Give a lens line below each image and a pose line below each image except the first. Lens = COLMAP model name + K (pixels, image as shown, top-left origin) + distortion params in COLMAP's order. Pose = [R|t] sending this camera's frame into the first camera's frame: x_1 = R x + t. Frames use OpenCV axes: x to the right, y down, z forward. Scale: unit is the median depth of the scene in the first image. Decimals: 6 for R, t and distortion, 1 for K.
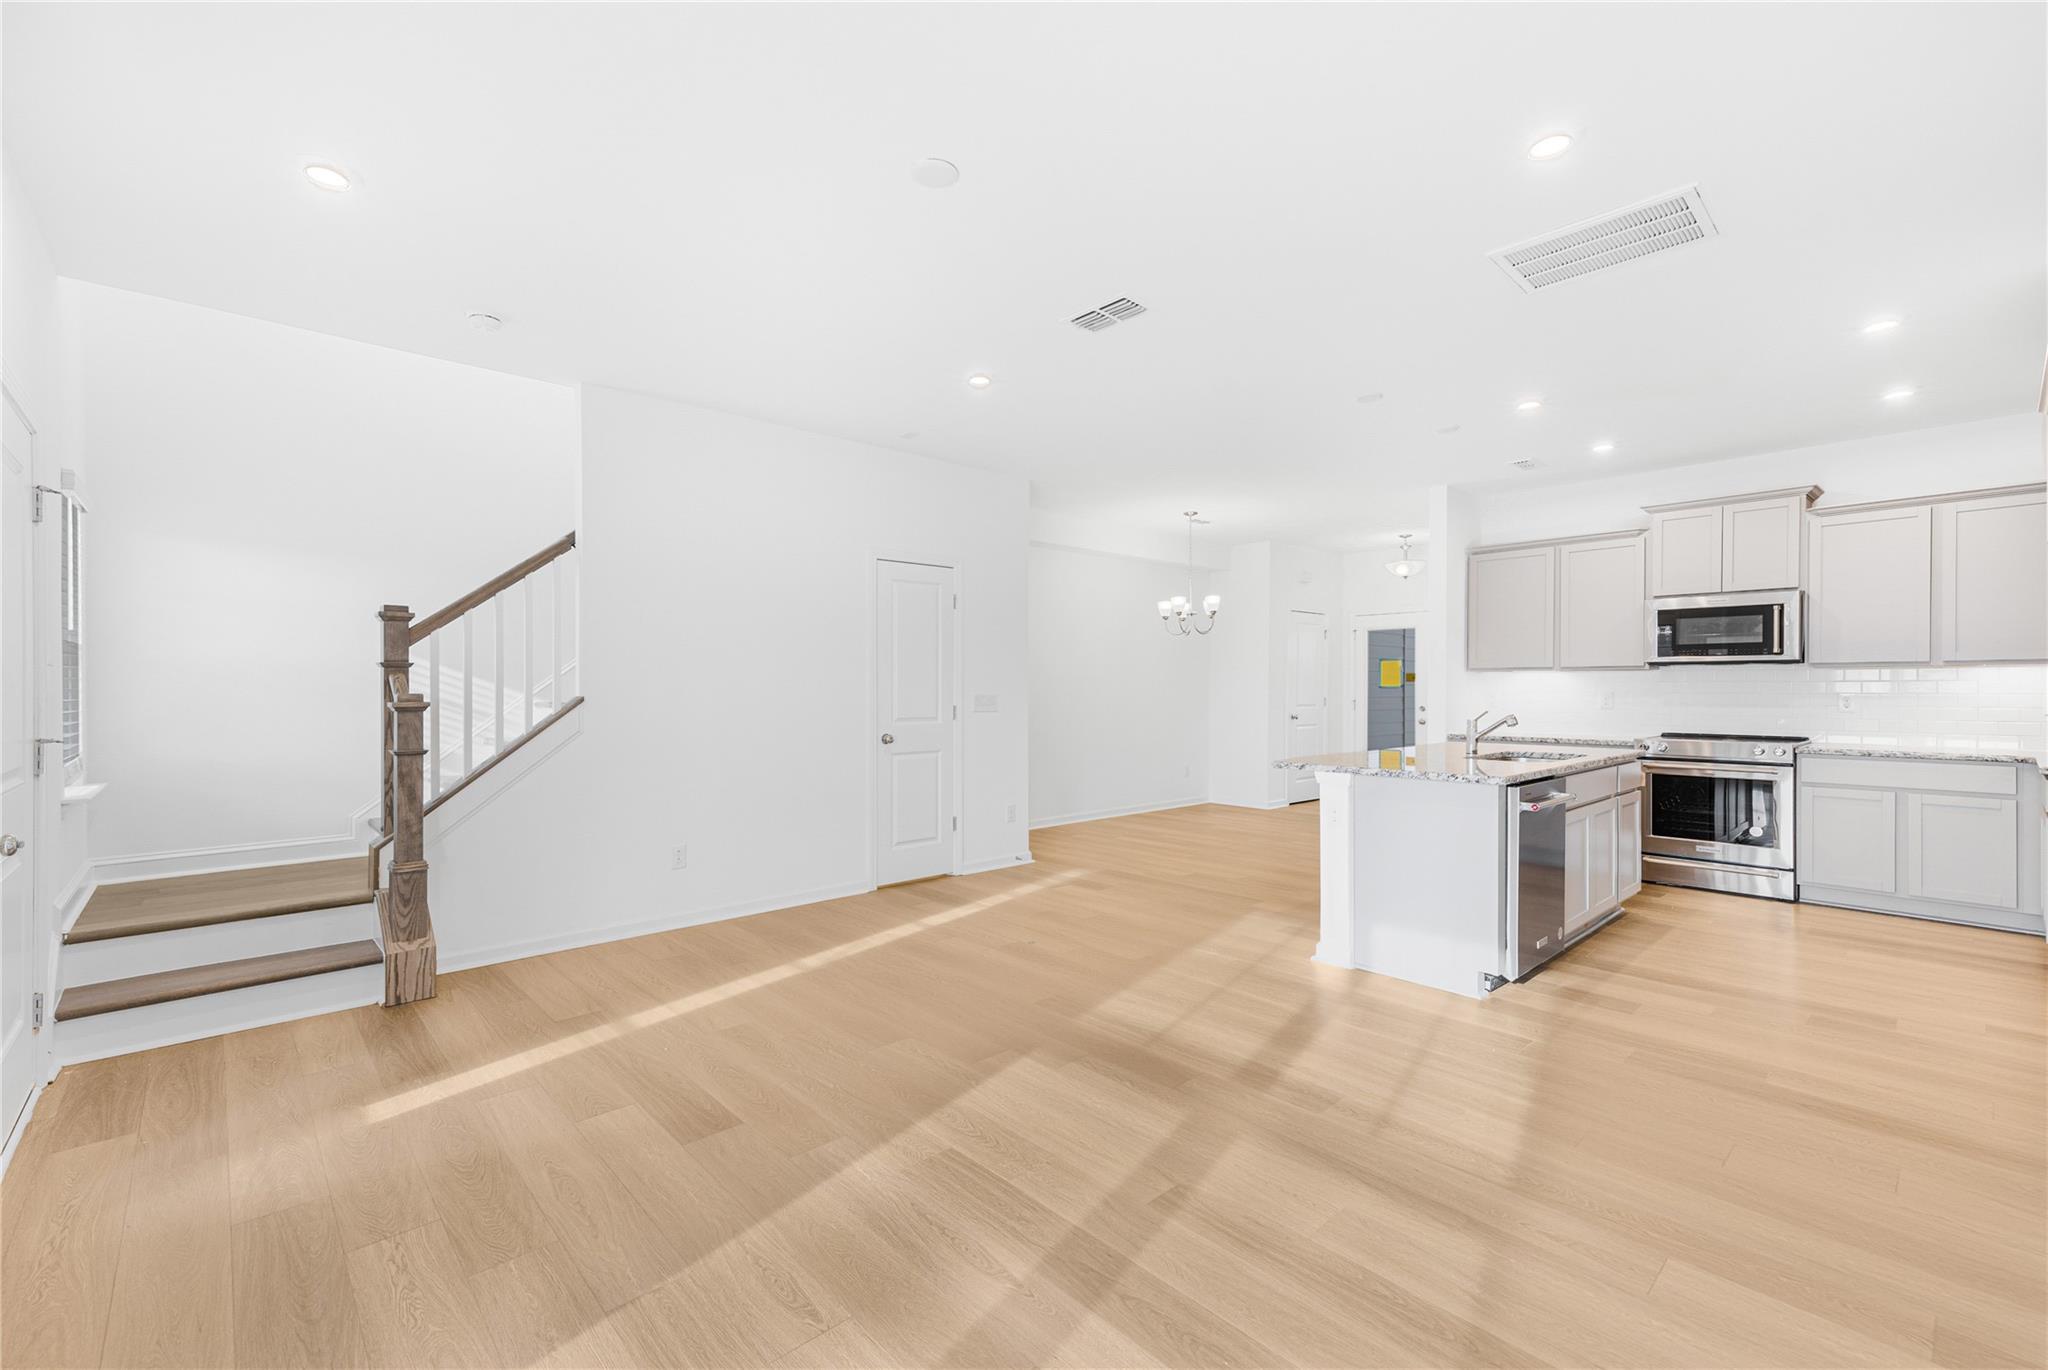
lens RADIAL K [[871.2, 0, 1013.2], [0, 871.2, 692.7], [0, 0, 1]] dist [0.009600, -0.000575]
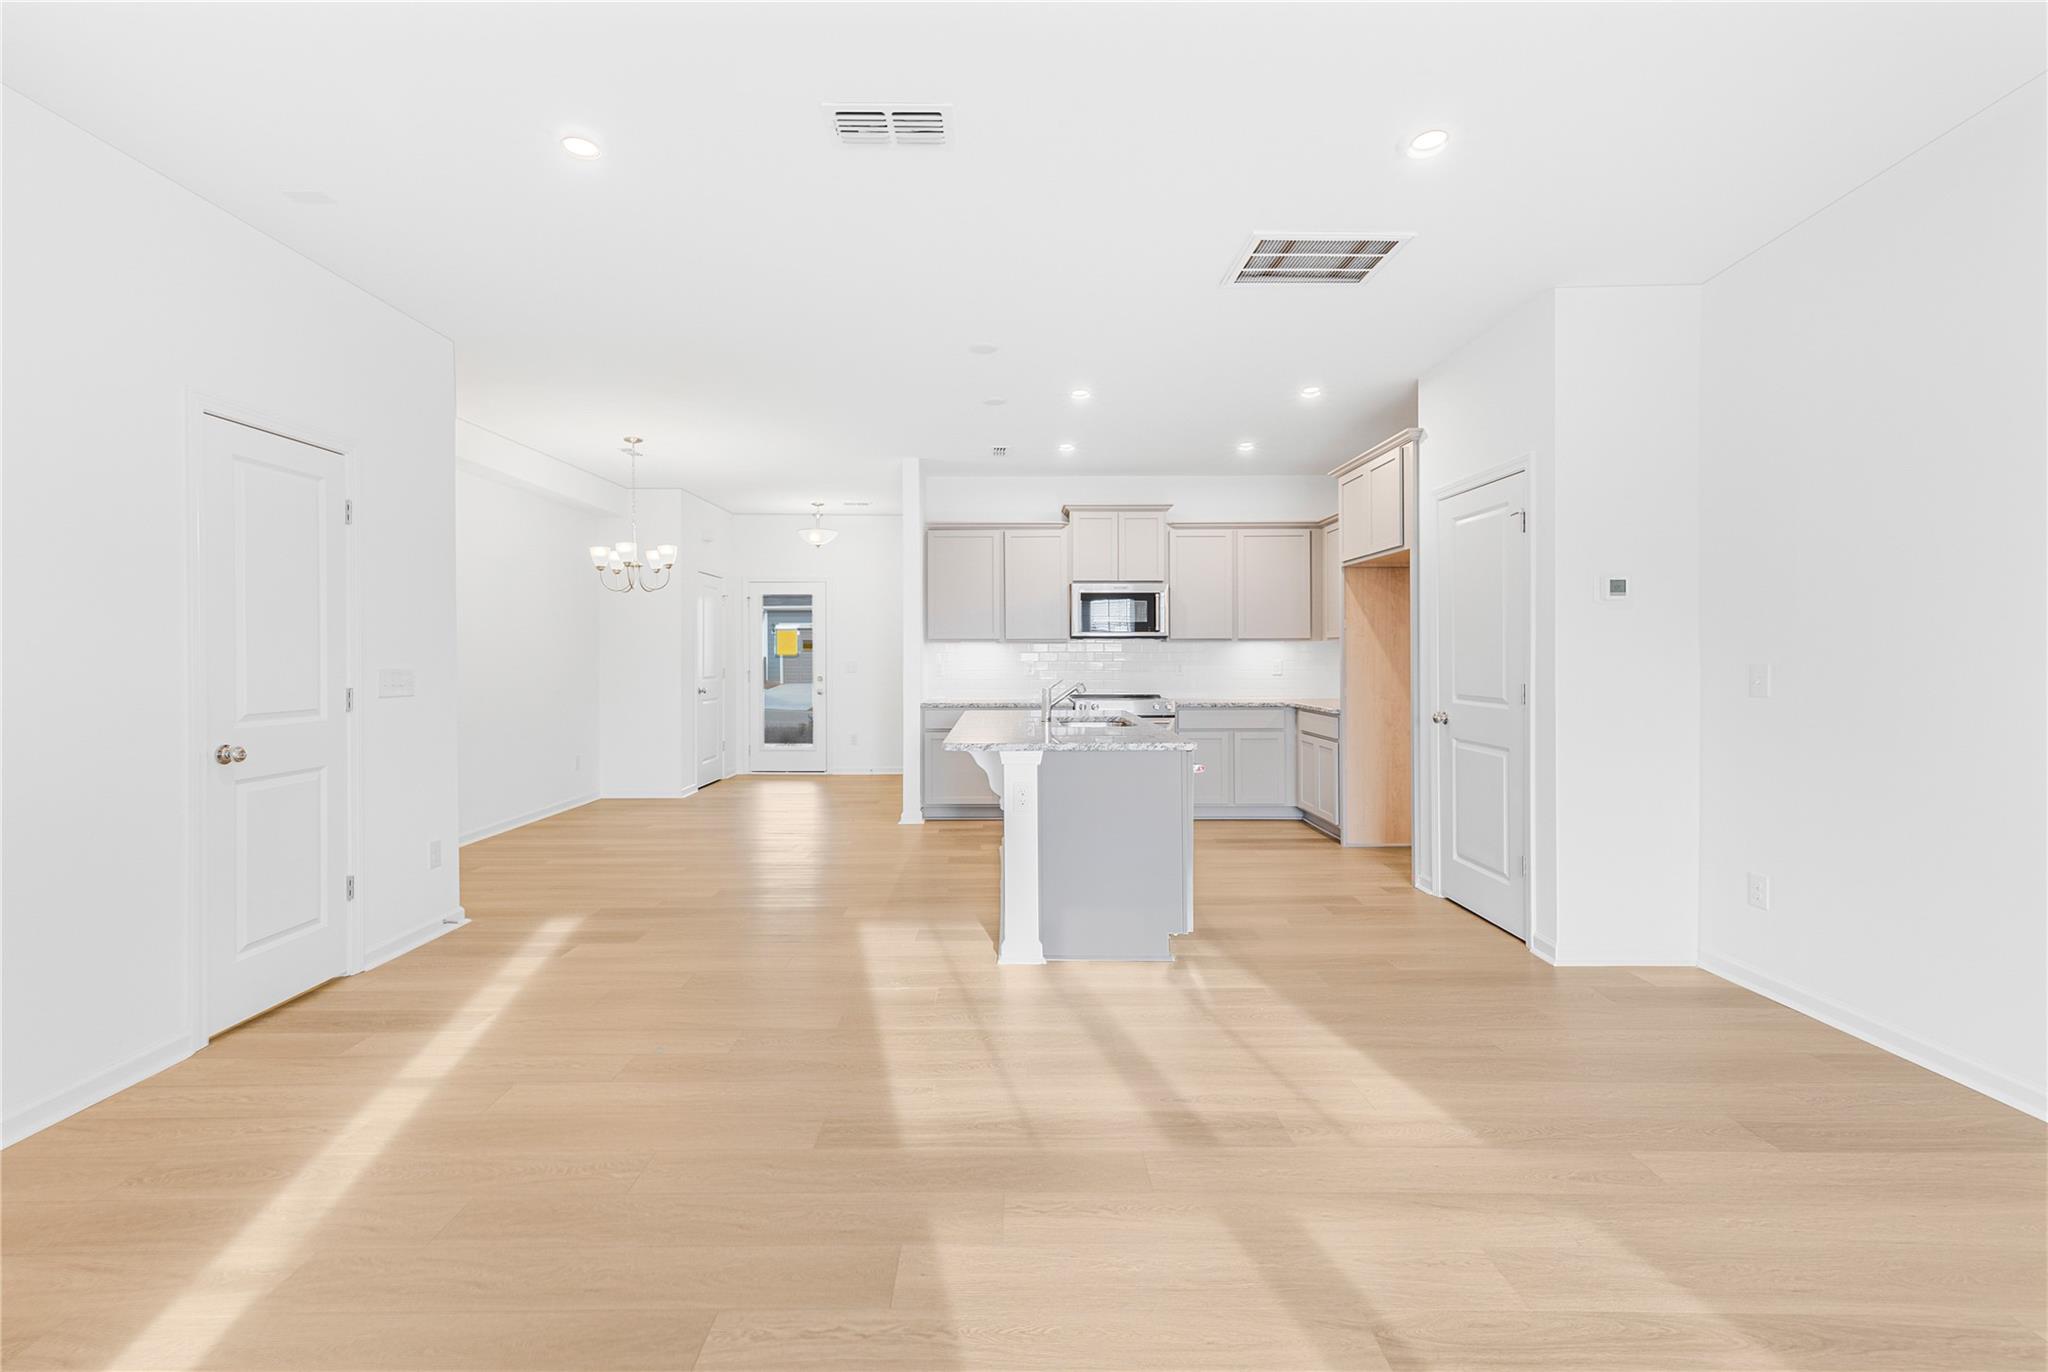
lens RADIAL K [[871.2, 0, 1016.6], [0, 871.2, 665.5], [0, 0, 1]] dist [0.009600, -0.000575]
pose [[0.670150, -0.007978, 0.742183, -0.243859], [0.005821, 0.999968, 0.005493, -0.001789], [-0.742203, 0.000639, 0.670175, 0.316602]]
